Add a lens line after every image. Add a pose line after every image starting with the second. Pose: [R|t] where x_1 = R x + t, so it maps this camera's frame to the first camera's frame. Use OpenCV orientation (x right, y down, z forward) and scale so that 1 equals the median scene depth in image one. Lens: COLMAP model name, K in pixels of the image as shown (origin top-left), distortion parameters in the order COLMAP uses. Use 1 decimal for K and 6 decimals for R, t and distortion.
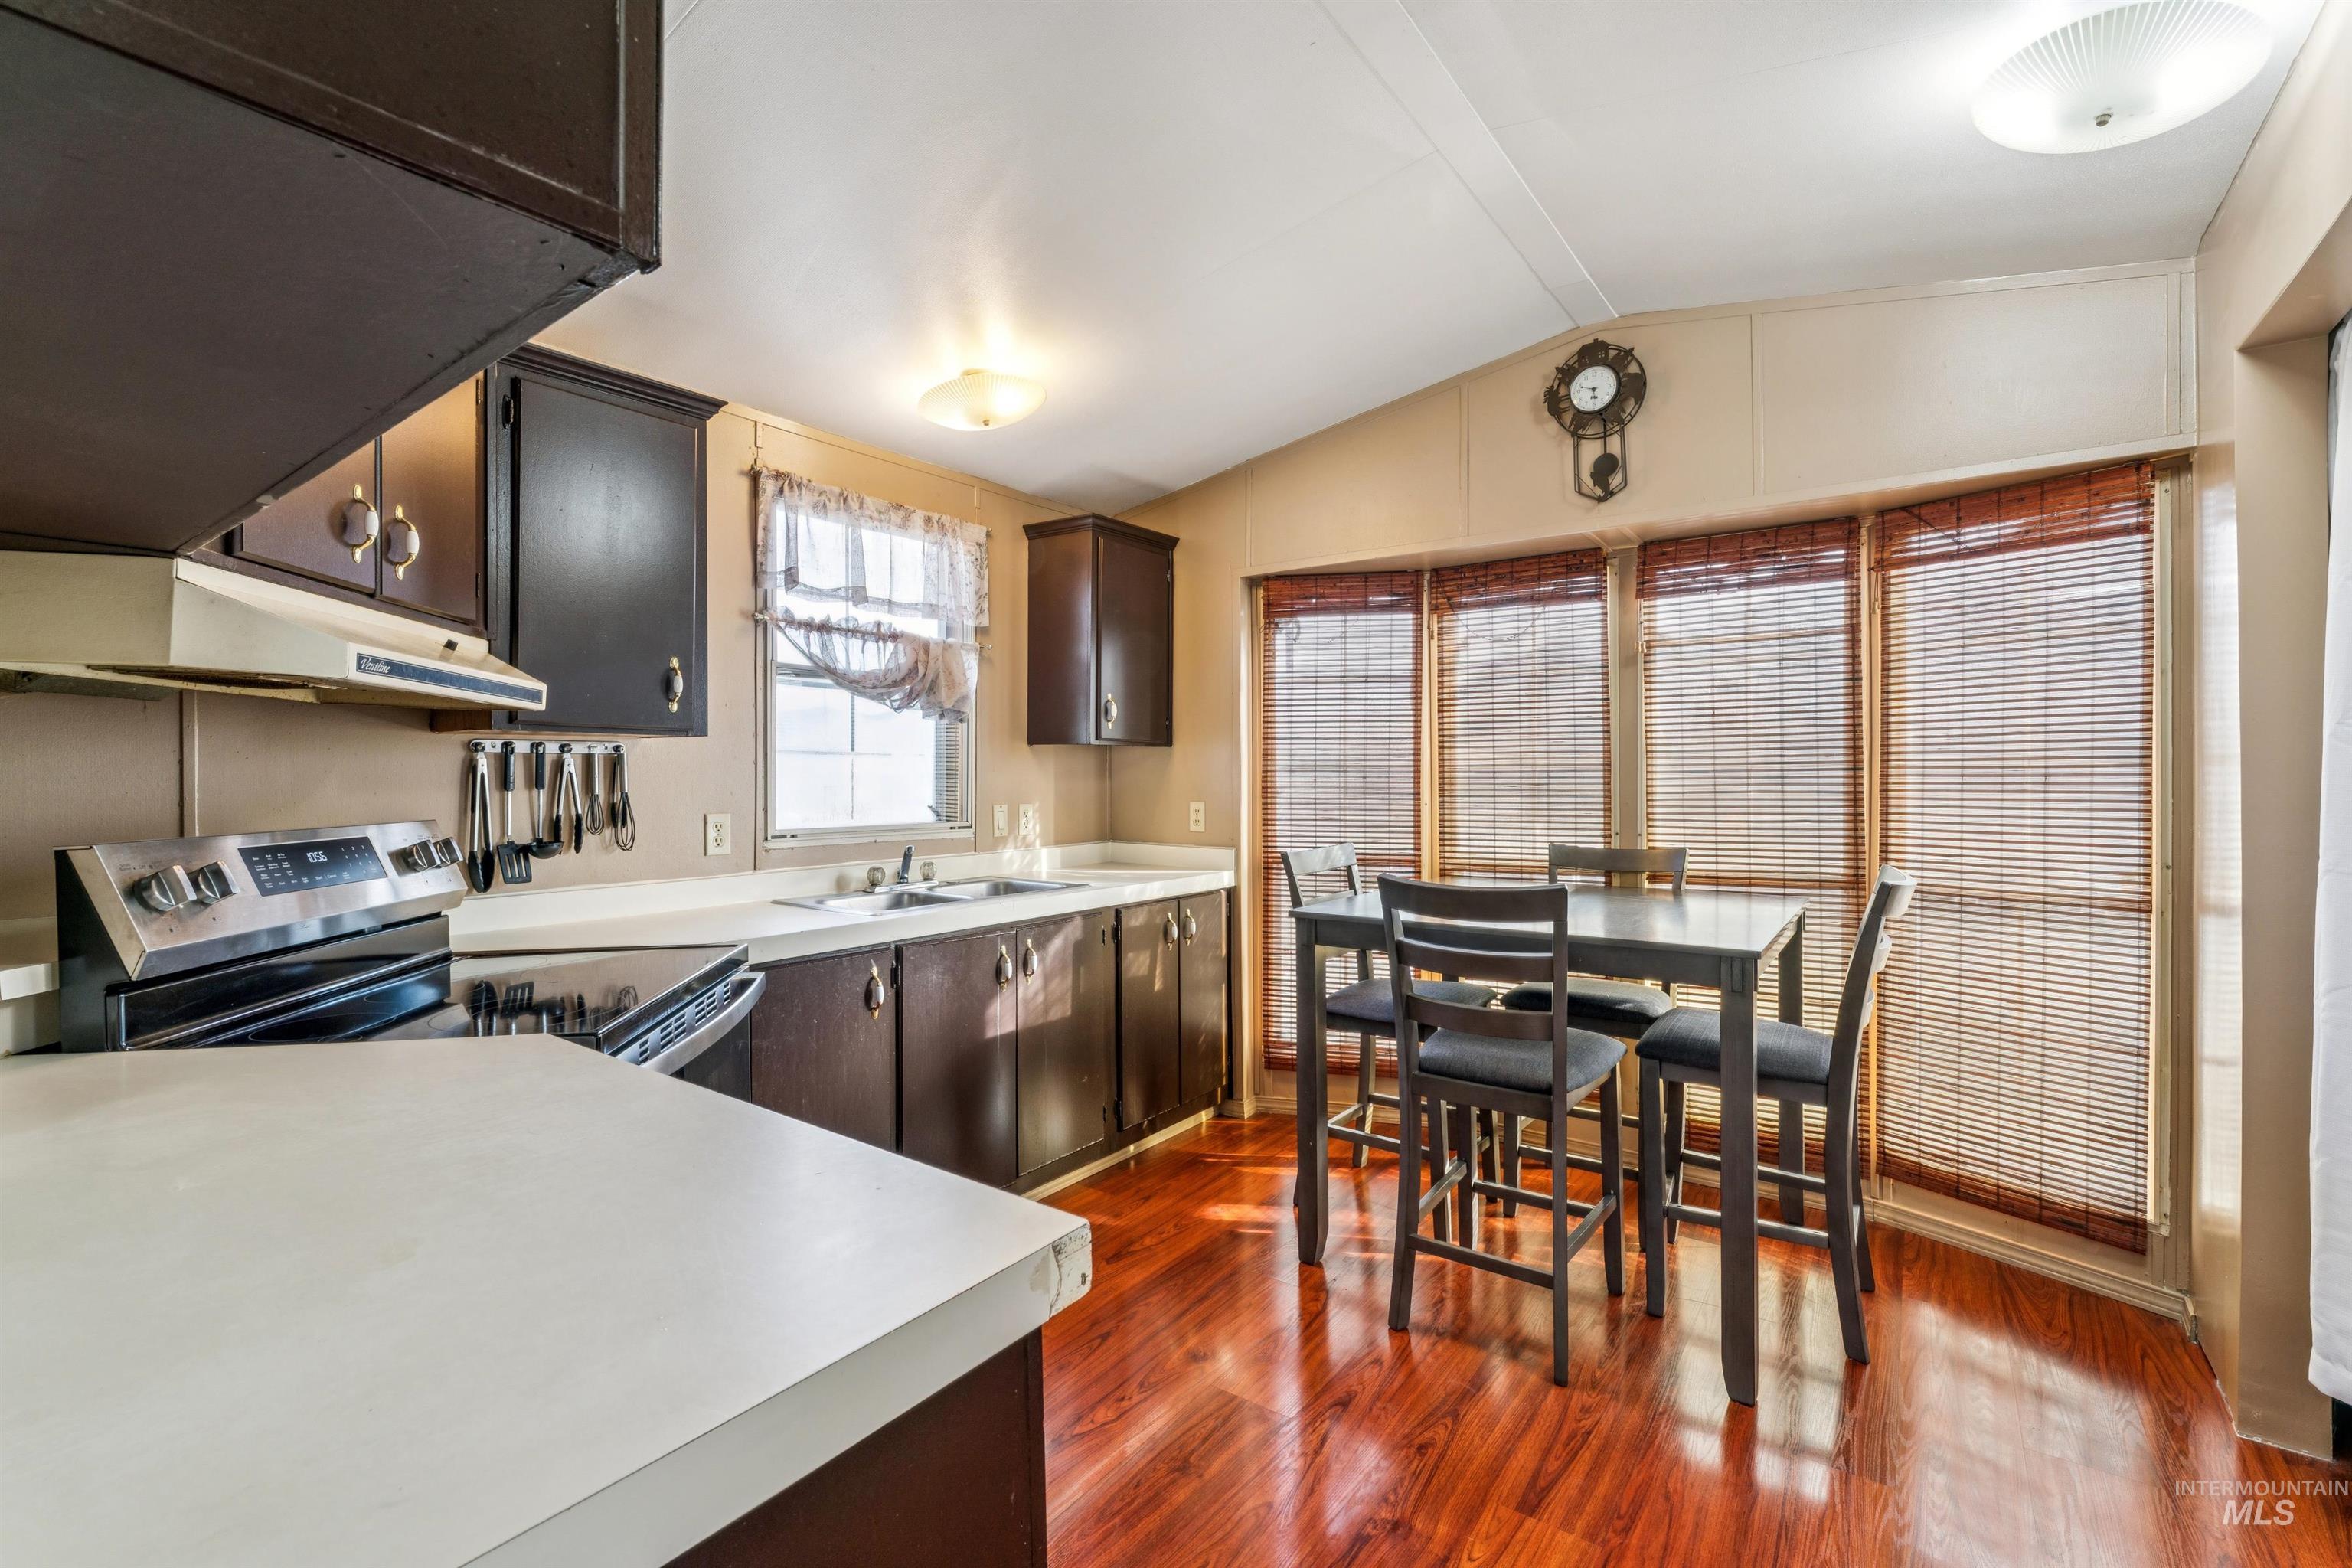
lens RADIAL K [[1025.4, 0, 1176.0], [0, 1025.4, 784.0], [0, 0, 1]] dist [-0.000100, 0.000014]
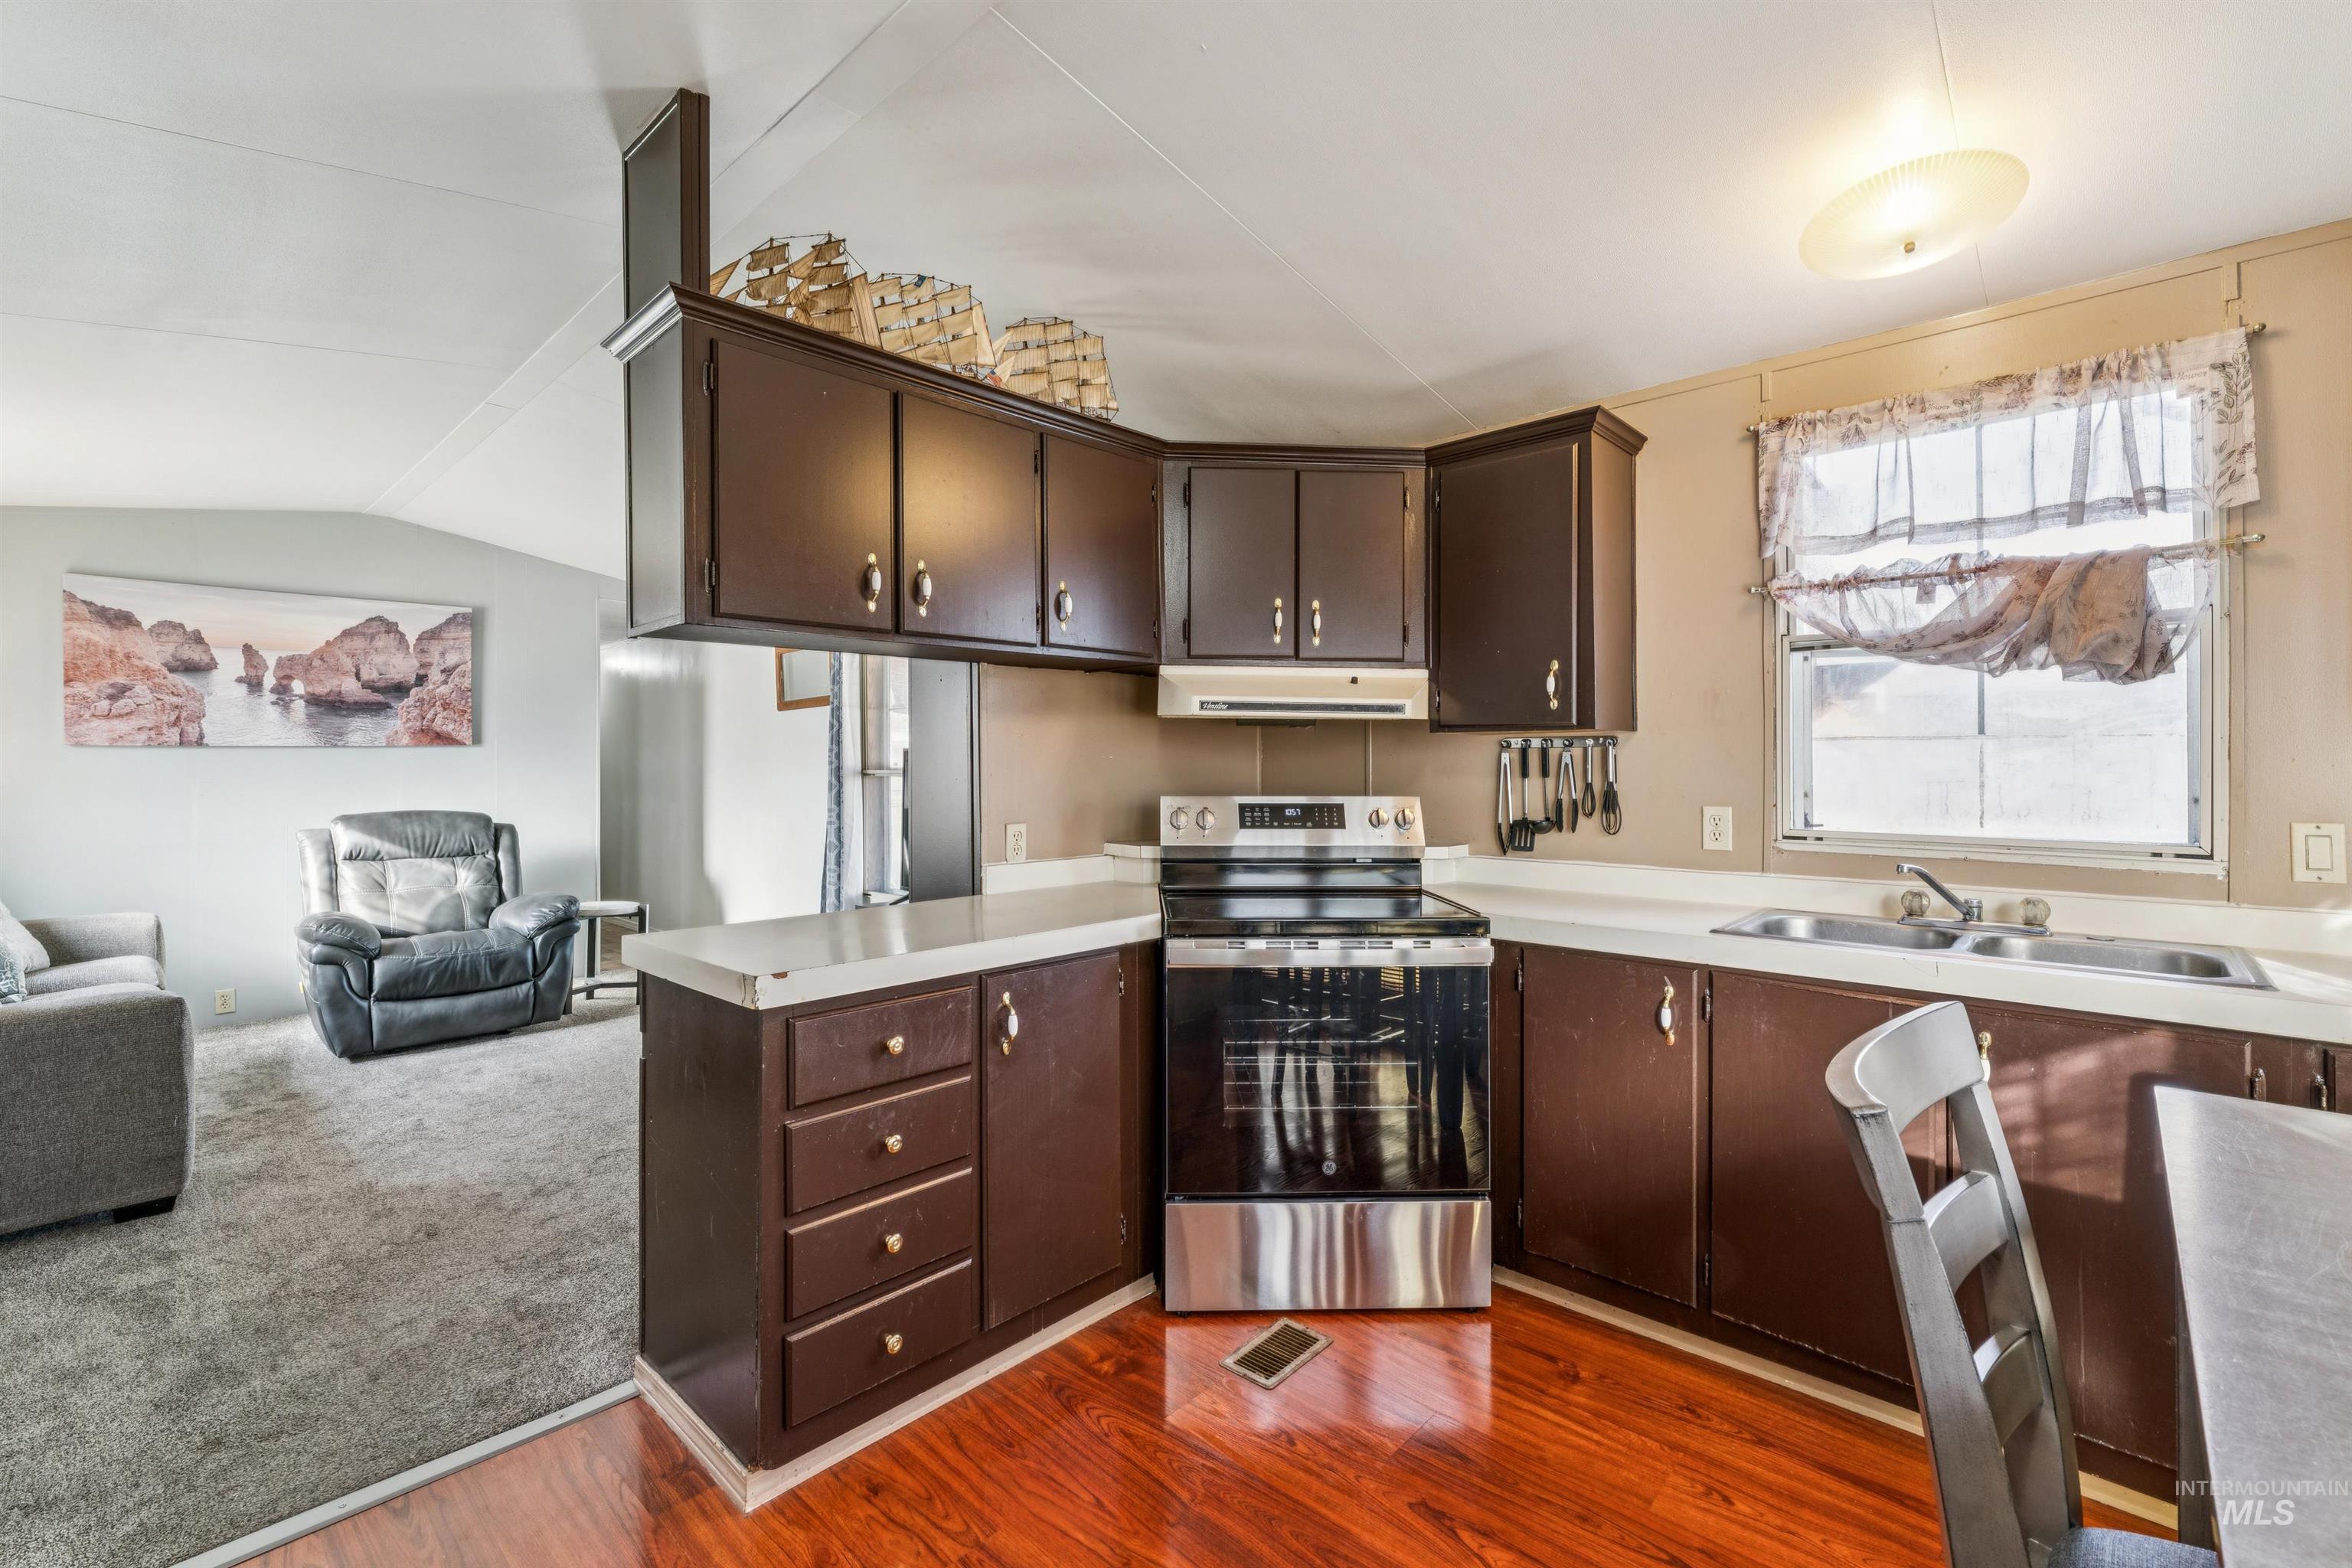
lens RADIAL K [[1003.4, 0, 1176.0], [0, 1003.4, 784.0], [0, 0, 1]] dist [-0.001420, -0.000361]
pose [[-0.111801, 0.014222, -0.993629, 0.538624], [-0.010957, 0.999819, 0.015543, -0.000691], [0.993670, 0.012625, -0.111625, 0.597211]]
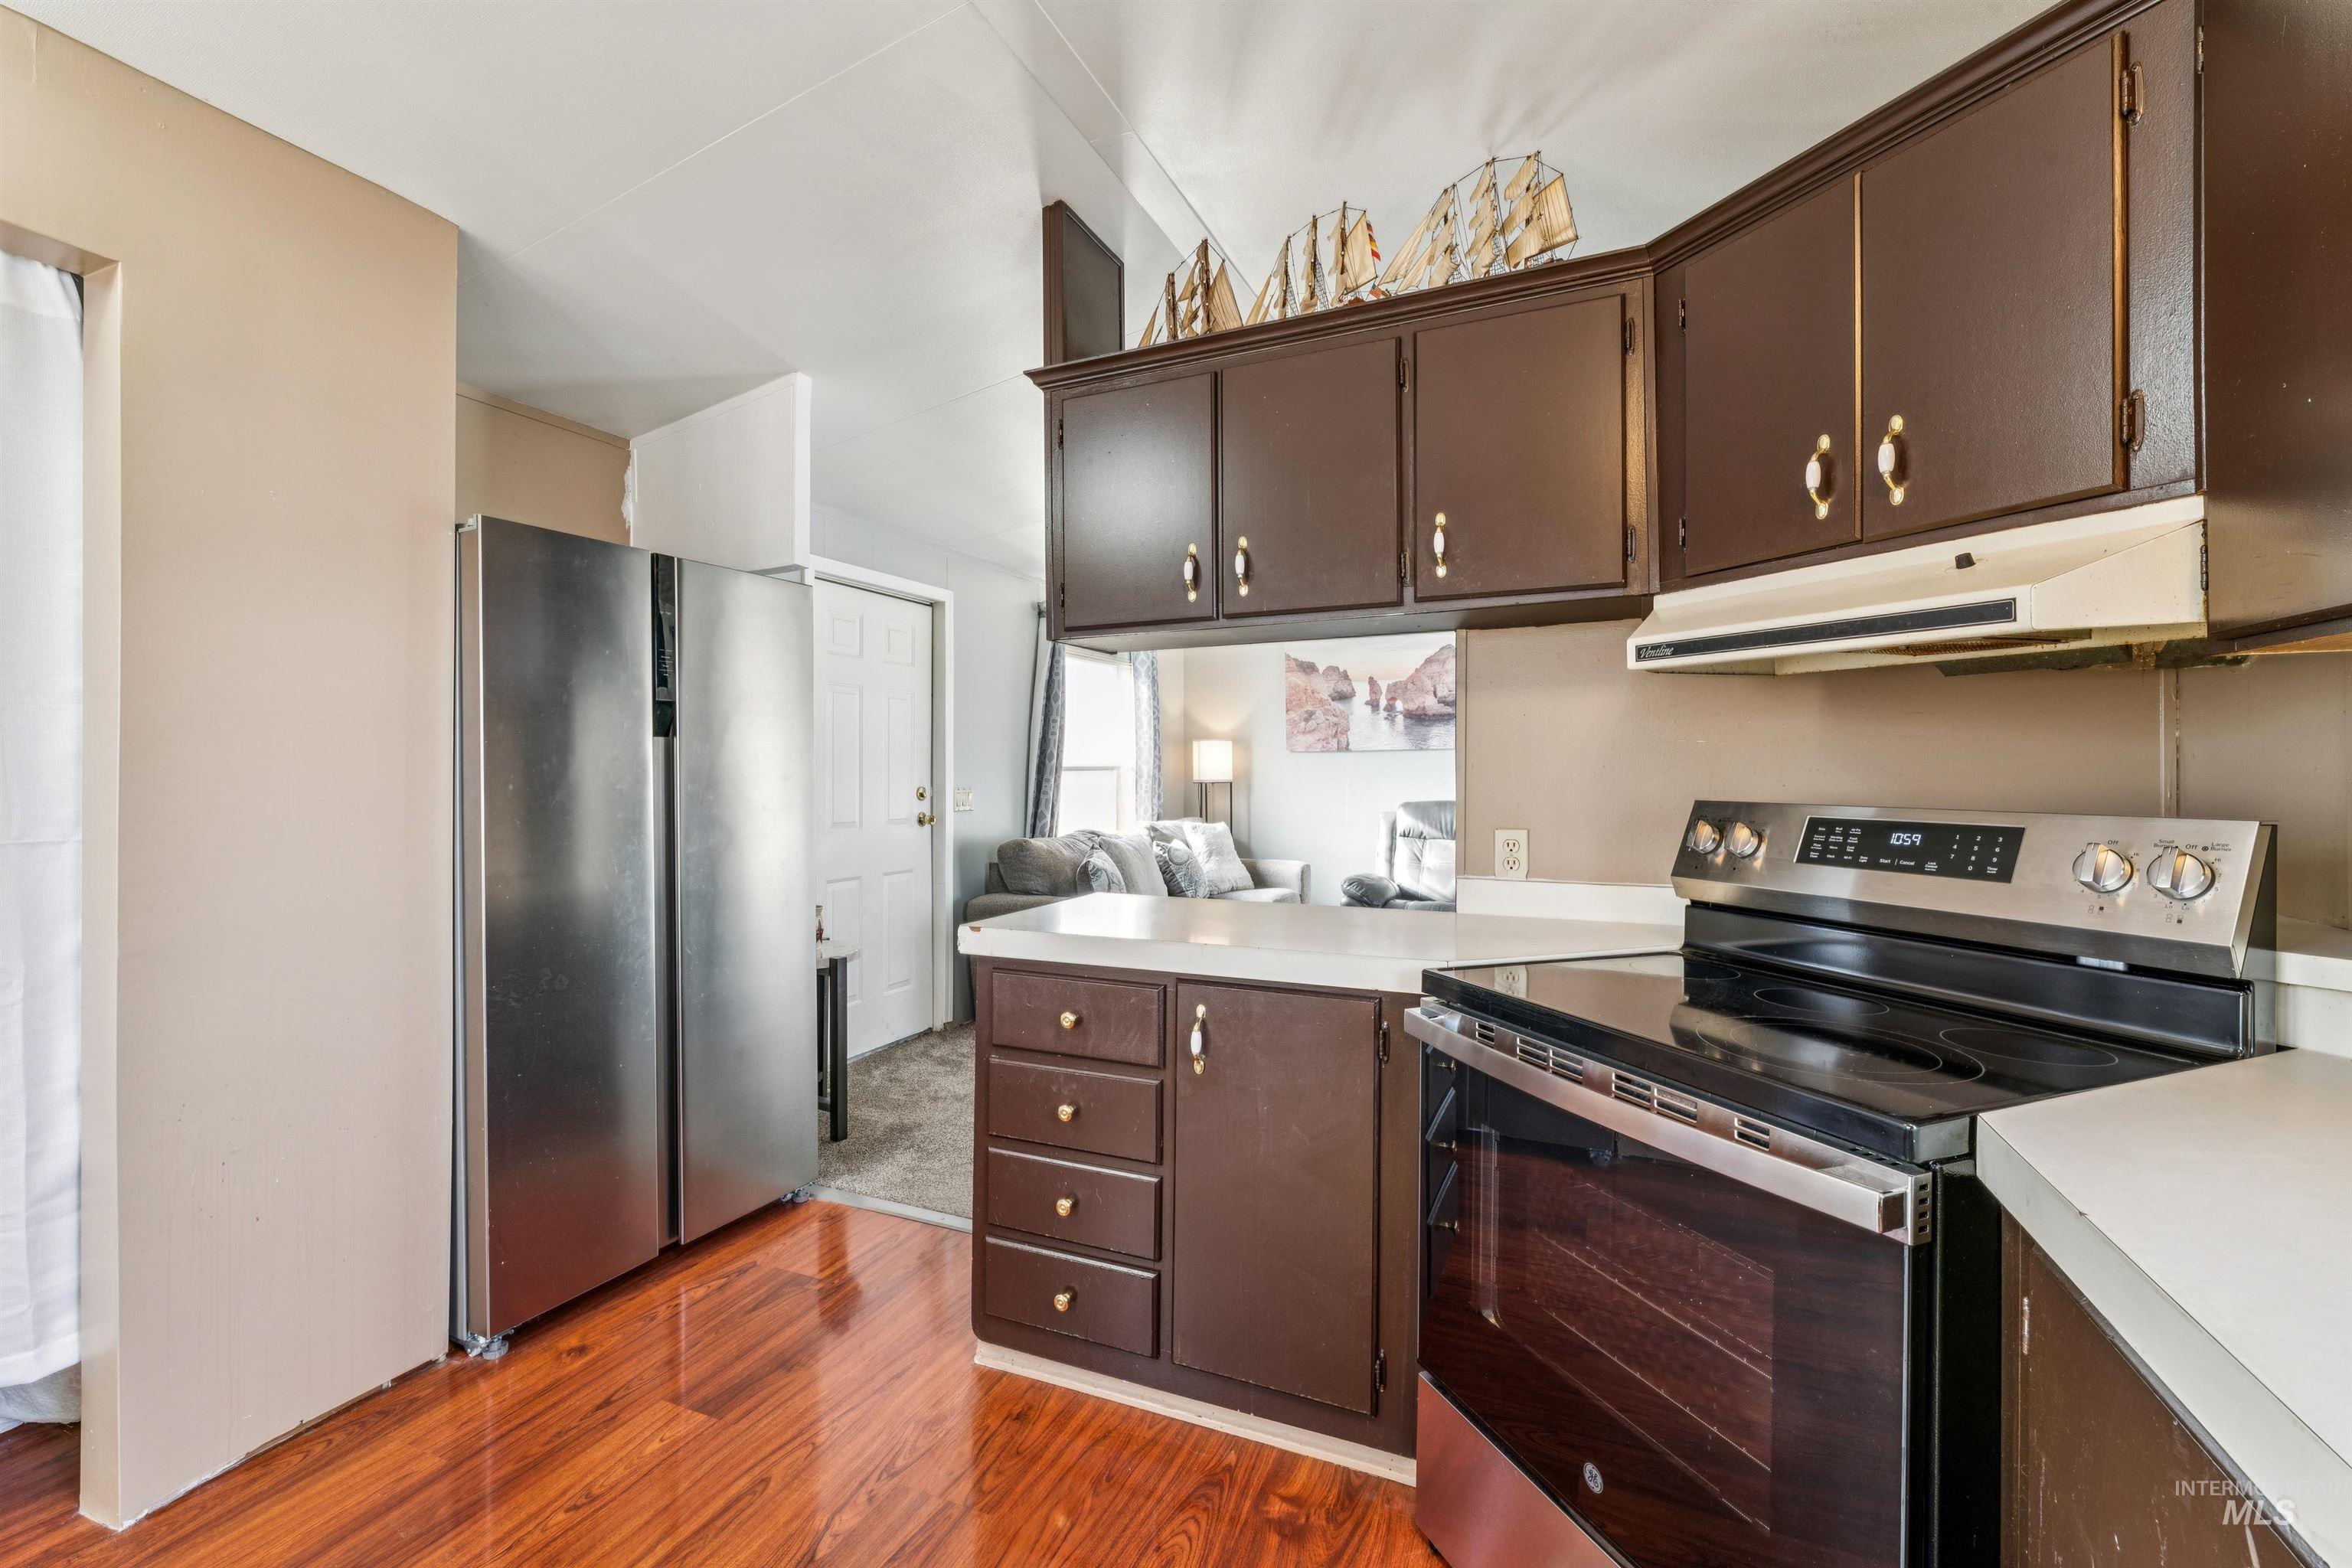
lens RADIAL K [[993.5, 0, 1176.0], [0, 993.5, 784.0], [0, 0, 1]] dist [-0.009844, 0.000272]
pose [[-0.974559, -0.000573, -0.224130, -0.014435], [-0.006179, 0.999685, 0.024312, 0.003928], [0.224045, 0.025078, -0.974256, 1.021722]]
